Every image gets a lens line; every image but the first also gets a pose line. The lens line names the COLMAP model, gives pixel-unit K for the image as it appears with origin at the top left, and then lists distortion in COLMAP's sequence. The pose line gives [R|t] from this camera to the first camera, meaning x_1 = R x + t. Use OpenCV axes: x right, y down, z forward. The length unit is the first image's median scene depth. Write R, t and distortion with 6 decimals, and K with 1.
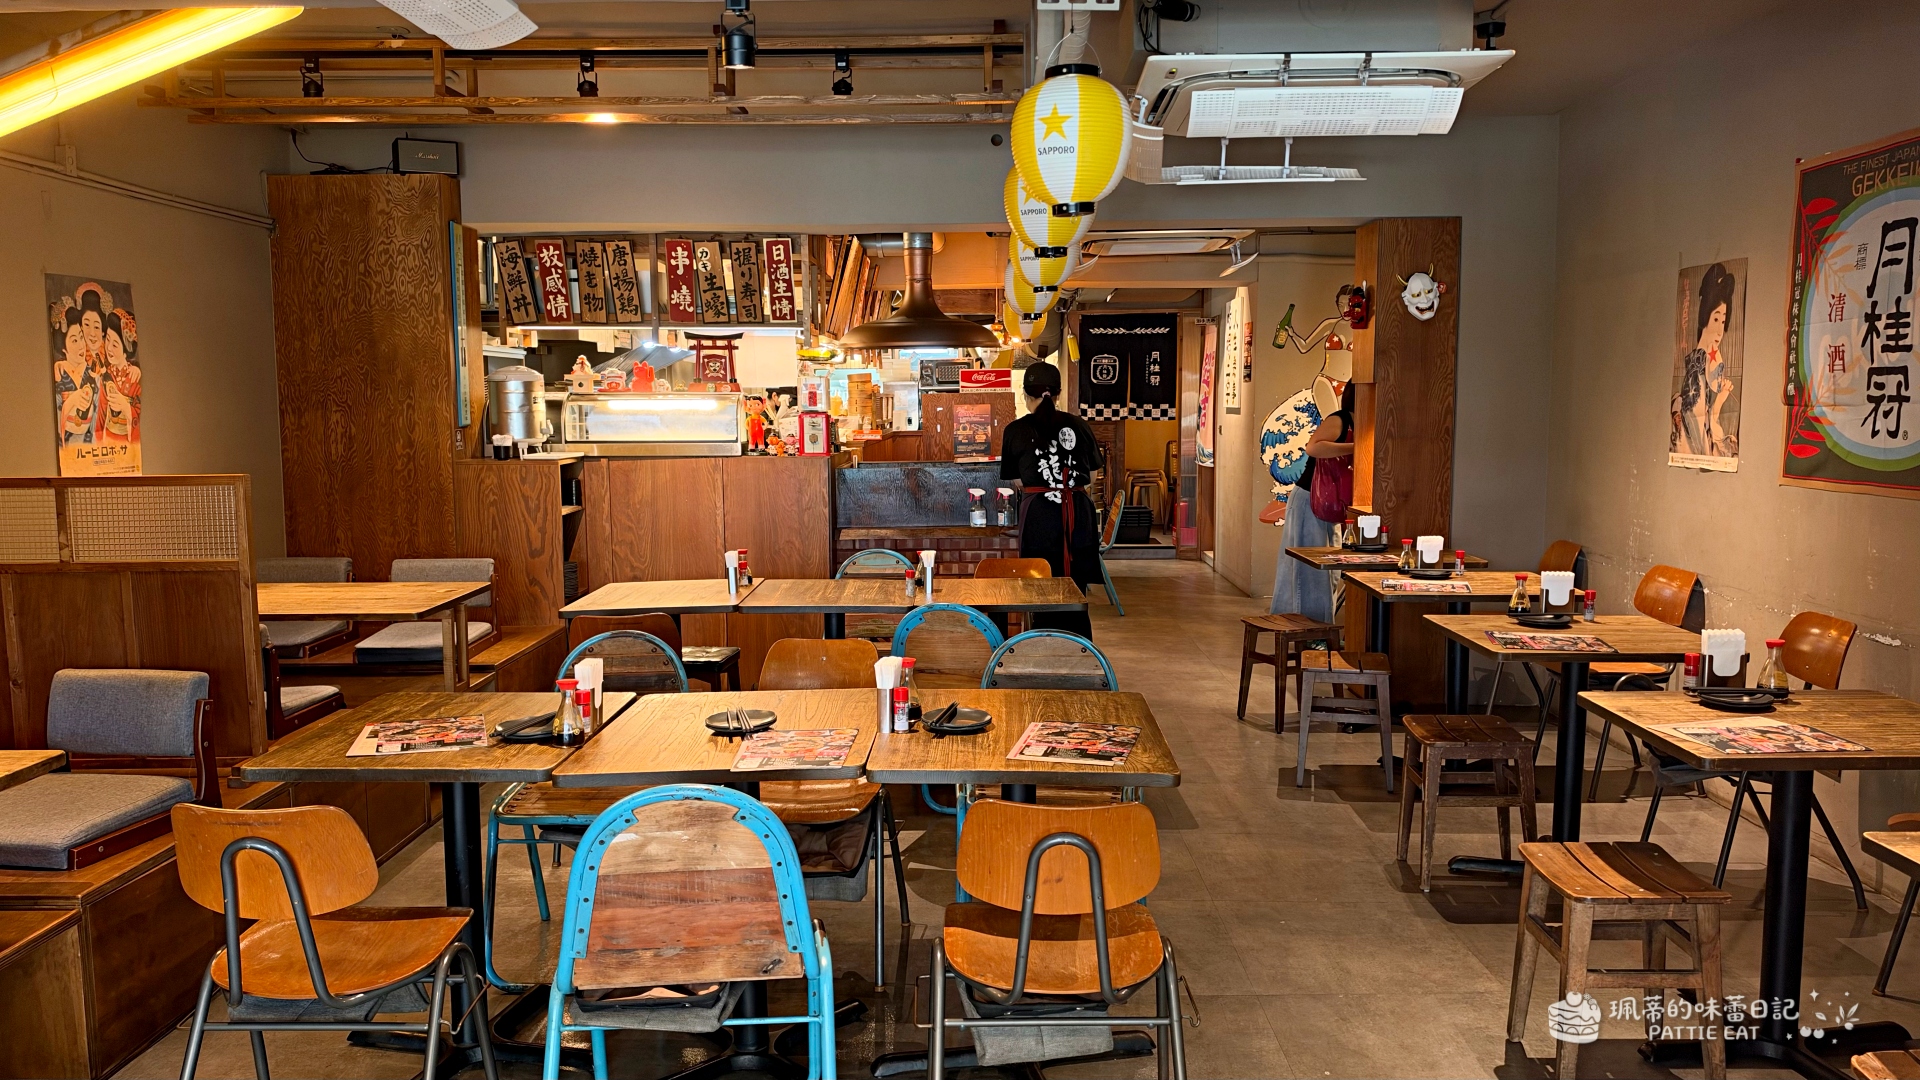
lens RADIAL K [[1459.4, 0, 960.0], [0, 1459.4, 540.0], [0, 0, 1]] dist [0.086759, 0.001252]
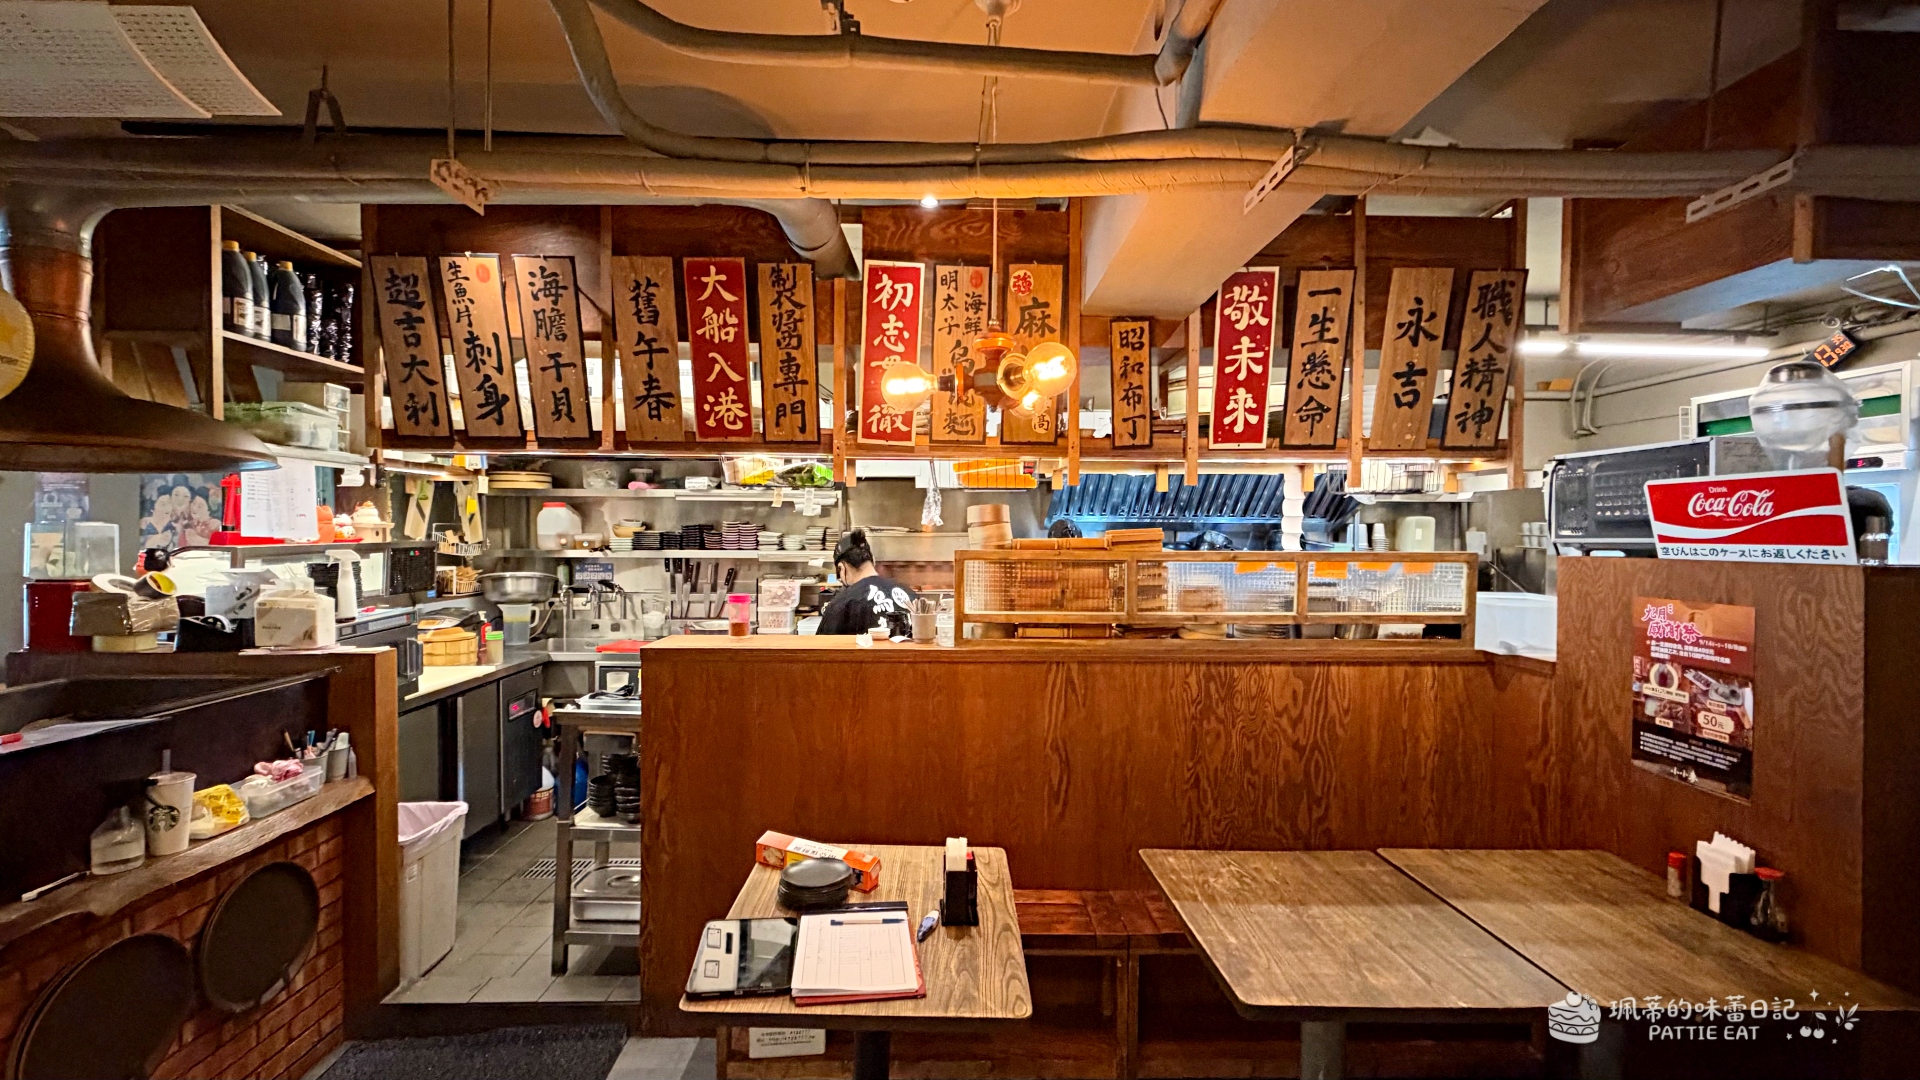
lens RADIAL K [[801.9, 0, 960.0], [0, 801.9, 540.0], [0, 0, 1]] dist [-0.000619, -0.000071]
pose [[0.043123, 0.017405, -0.998918, 0.334545], [-0.105869, 0.994298, 0.012754, -0.193367], [0.993445, 0.105204, 0.044720, 1.795919]]
